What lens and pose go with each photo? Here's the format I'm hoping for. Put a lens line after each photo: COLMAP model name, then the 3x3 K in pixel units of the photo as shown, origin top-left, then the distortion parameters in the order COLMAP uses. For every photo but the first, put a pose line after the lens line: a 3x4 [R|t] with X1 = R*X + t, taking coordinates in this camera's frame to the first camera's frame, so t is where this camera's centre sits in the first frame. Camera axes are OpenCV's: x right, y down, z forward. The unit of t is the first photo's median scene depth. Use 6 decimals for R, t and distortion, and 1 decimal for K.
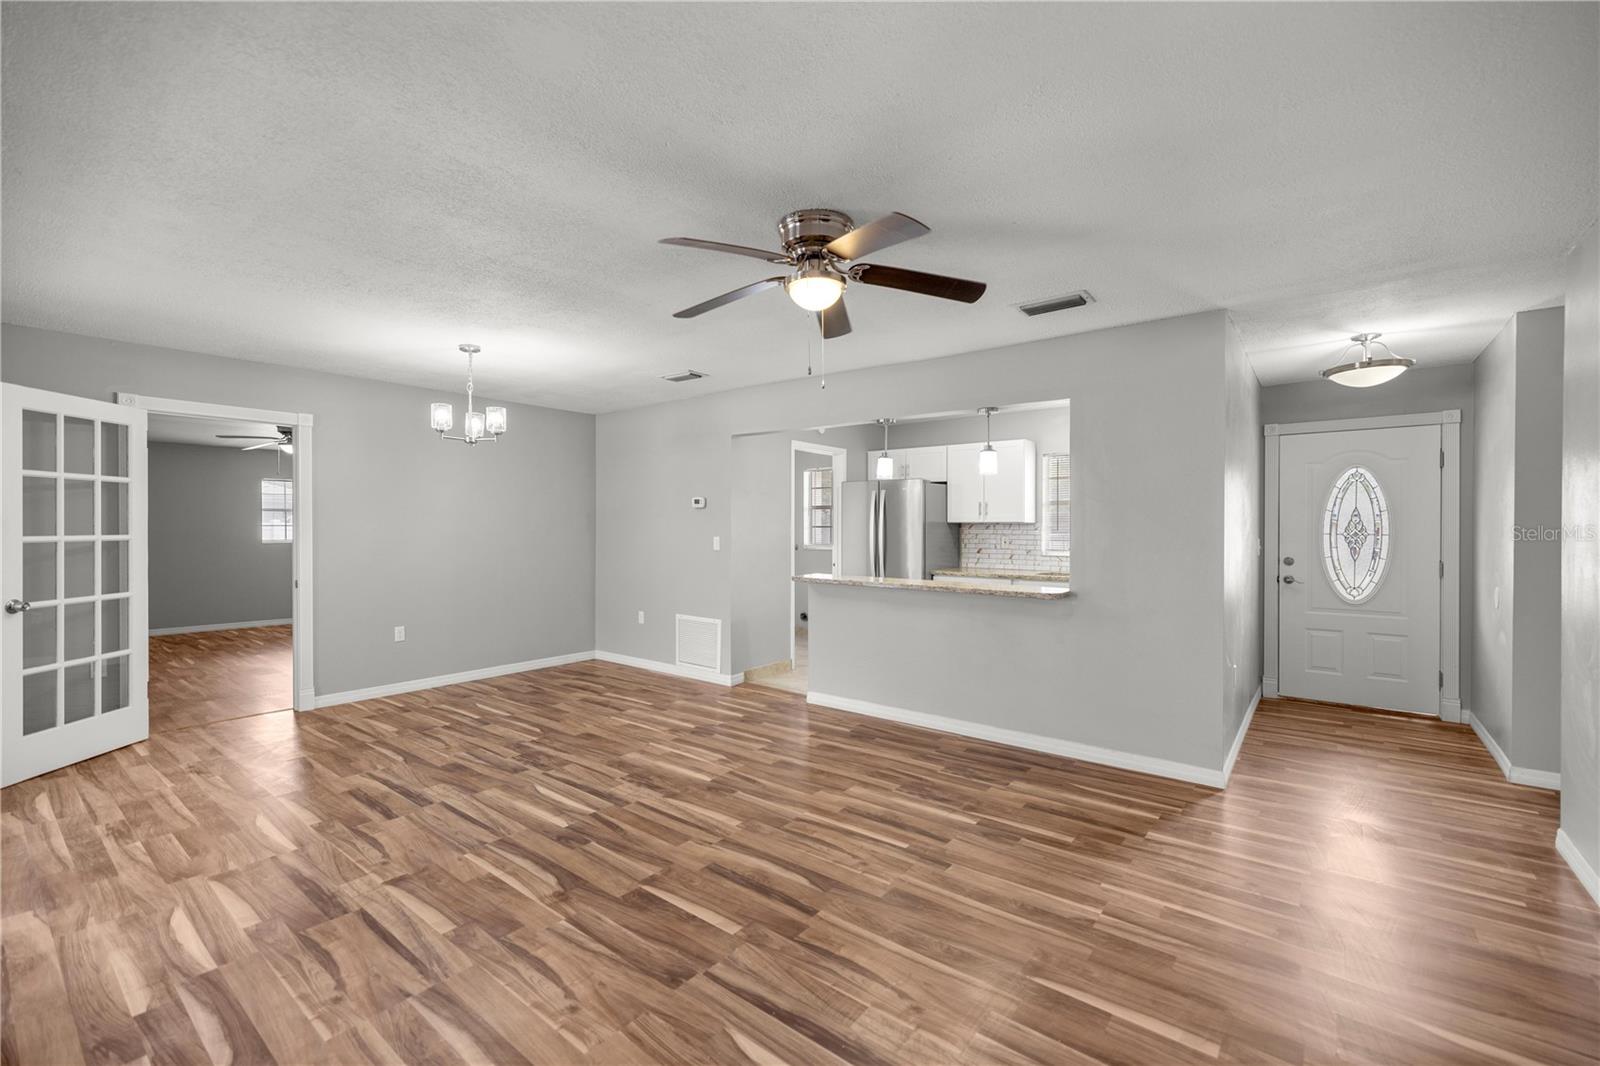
lens RADIAL K [[699.1, 0, 800.0], [0, 699.1, 533.0], [0, 0, 1]] dist [-0.021720, -0.000133]
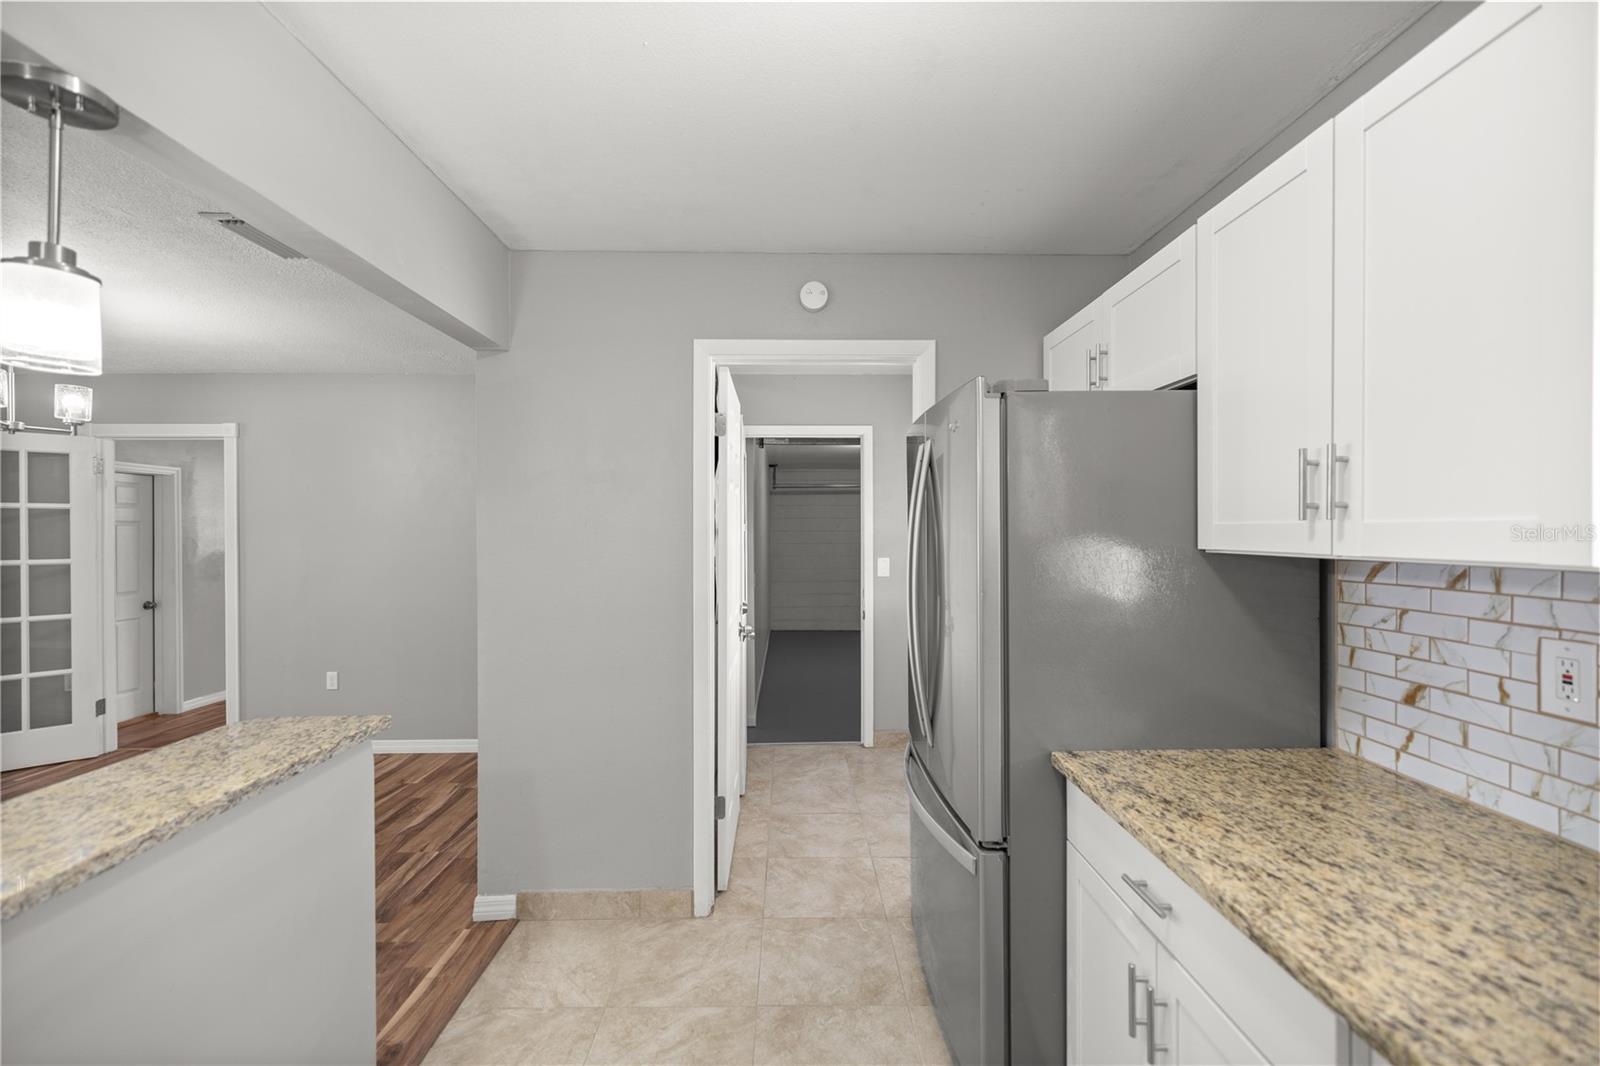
lens RADIAL K [[699.1, 0, 800.0], [0, 699.1, 533.0], [0, 0, 1]] dist [-0.021720, -0.000133]
pose [[0.600864, 0.001007, -0.799350, 0.314822], [0.001998, 0.999994, 0.002762, -0.022462], [0.799348, -0.003257, 0.600859, 0.752776]]
